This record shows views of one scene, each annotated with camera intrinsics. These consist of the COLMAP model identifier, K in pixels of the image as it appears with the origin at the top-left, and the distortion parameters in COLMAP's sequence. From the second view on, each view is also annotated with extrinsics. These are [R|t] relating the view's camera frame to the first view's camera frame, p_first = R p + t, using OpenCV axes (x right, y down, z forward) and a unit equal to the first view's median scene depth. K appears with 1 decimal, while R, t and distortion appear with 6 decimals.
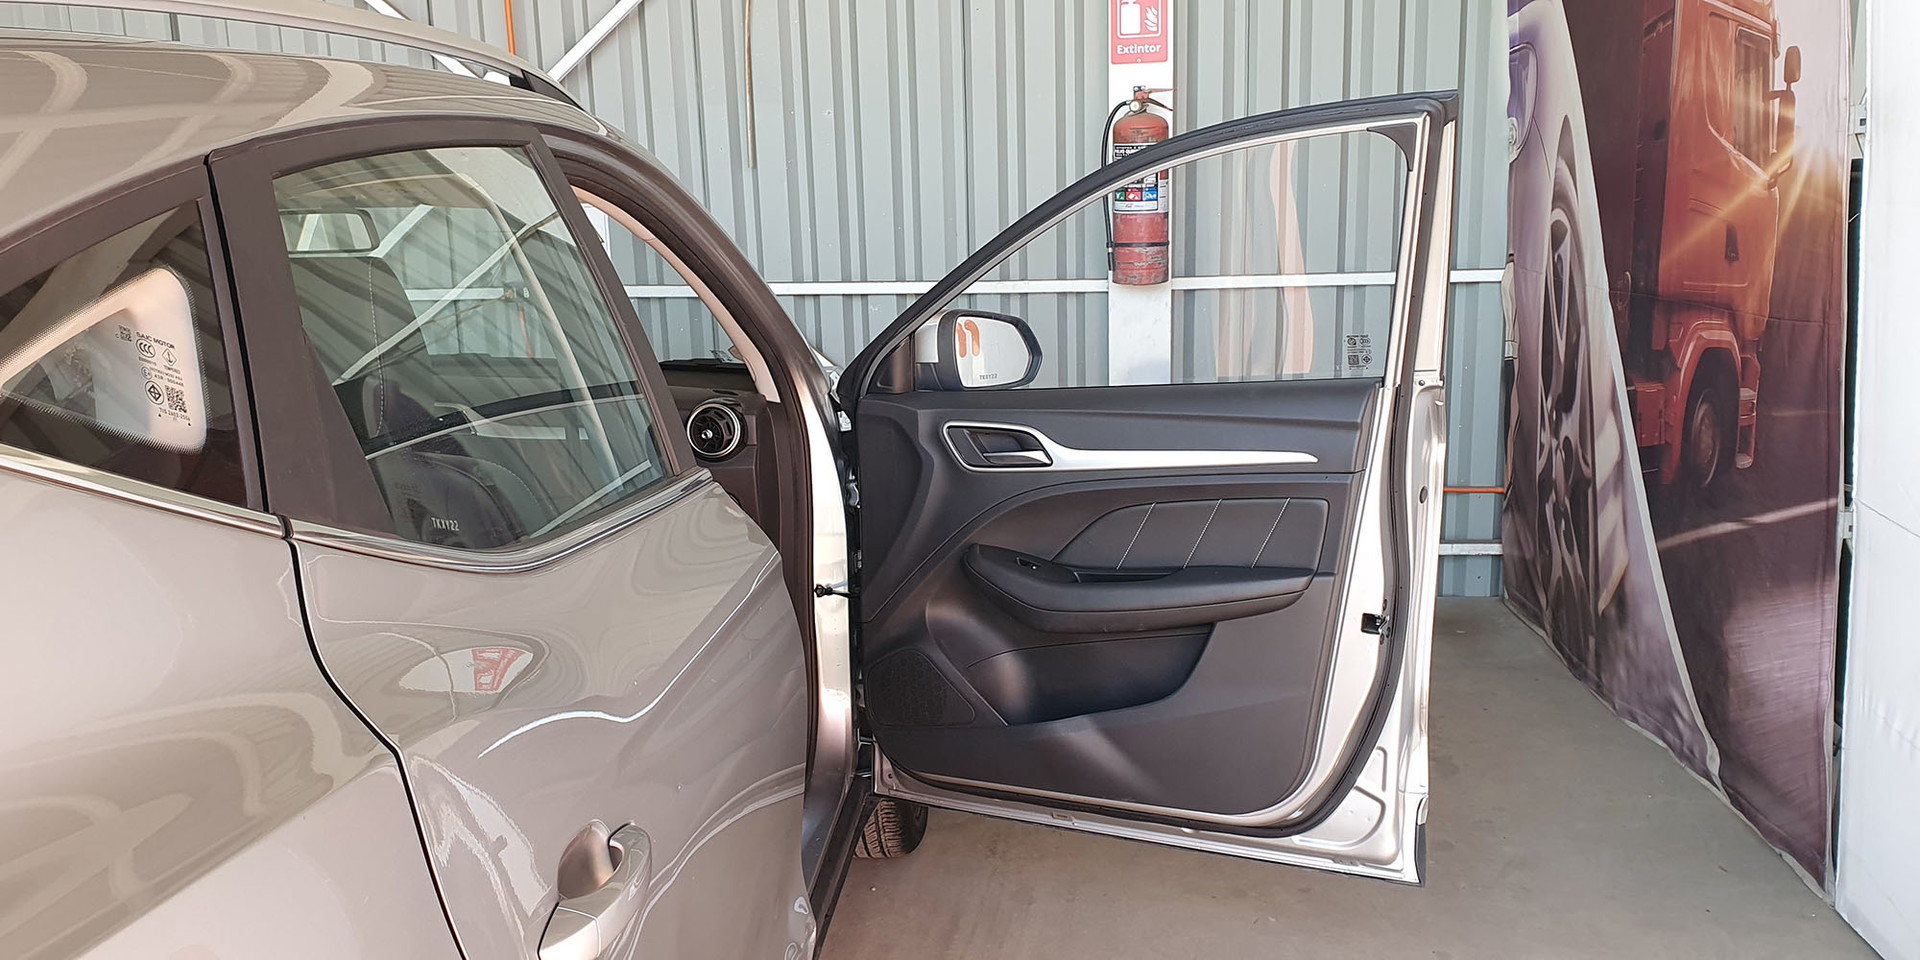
lens RADIAL K [[1558.9, 0, 952.7], [0, 1558.9, 486.4], [0, 0, 1]] dist [0.034230, -0.068717]
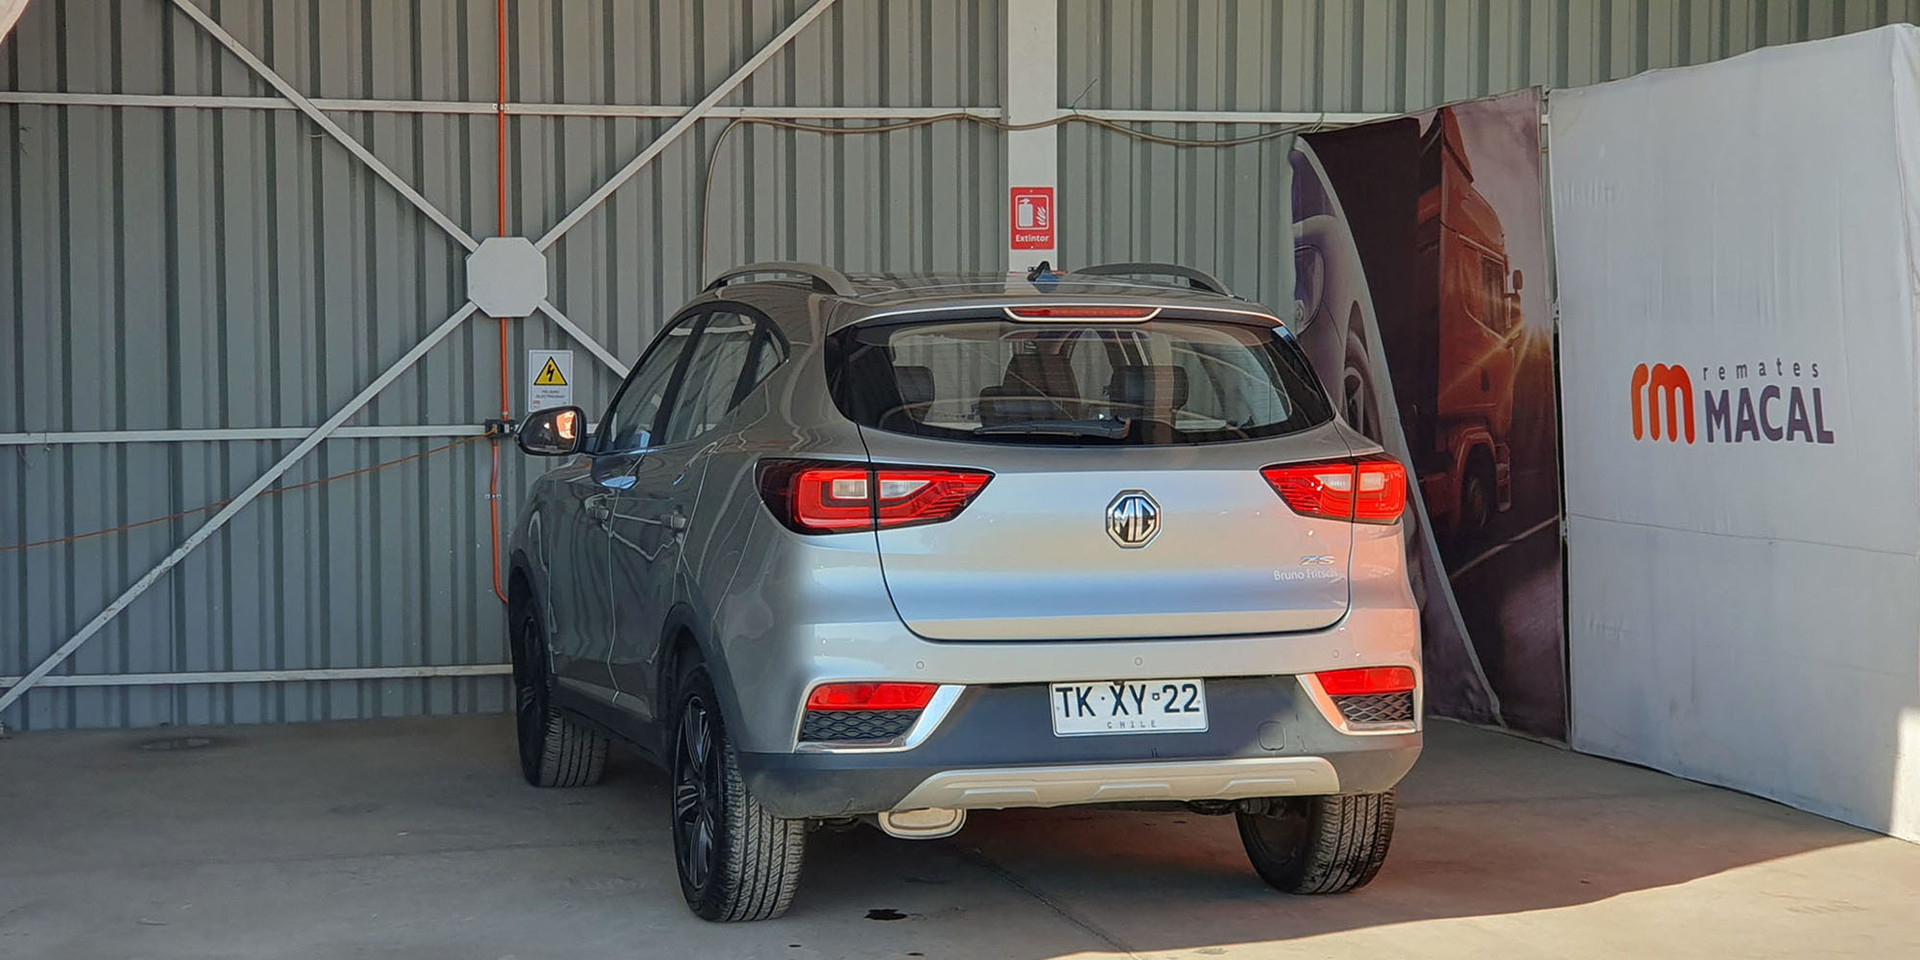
lens RADIAL K [[2864.0, 0, 897.2], [0, 2864.0, 532.4], [0, 0, 1]] dist [0.042096, 0.000000]
pose [[0.949215, 0.002063, 0.314623, -0.729331], [0.041599, 0.990377, -0.131999, 0.262647], [-0.311867, 0.138383, 0.939994, -1.139107]]
